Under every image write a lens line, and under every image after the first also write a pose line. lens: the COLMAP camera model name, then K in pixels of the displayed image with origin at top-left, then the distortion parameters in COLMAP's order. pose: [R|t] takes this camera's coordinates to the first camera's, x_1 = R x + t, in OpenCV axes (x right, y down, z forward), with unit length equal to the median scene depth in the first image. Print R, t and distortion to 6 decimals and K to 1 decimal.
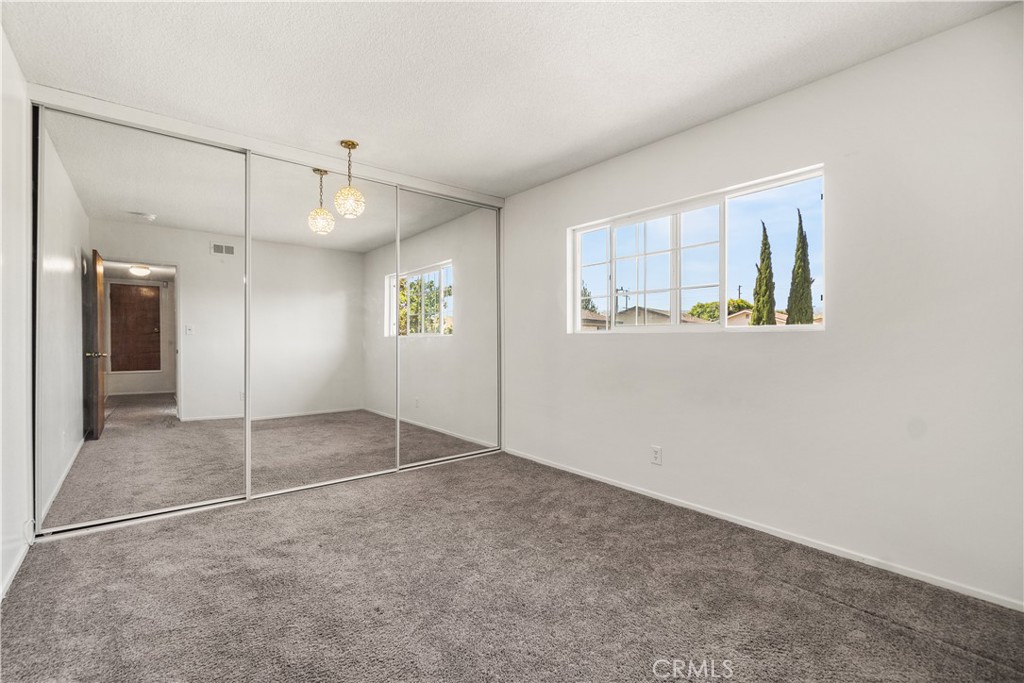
lens RADIAL K [[461.4, 0, 494.2], [0, 461.4, 341.4], [0, 0, 1]] dist [-0.013263, 0.000109]
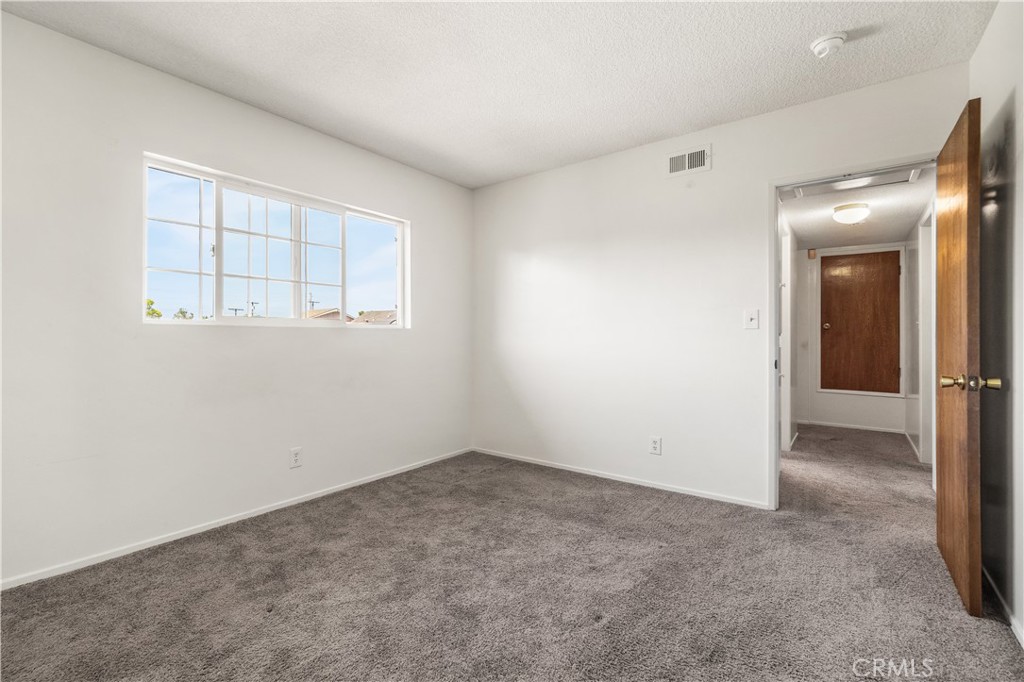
lens RADIAL K [[461.4, 0, 494.2], [0, 461.4, 340.9], [0, 0, 1]] dist [-0.013263, 0.000109]
pose [[-0.261526, -0.011468, 0.965128, -0.585703], [0.002604, 0.999917, 0.012587, -0.000833], [-0.965193, 0.005805, -0.261475, 0.763325]]
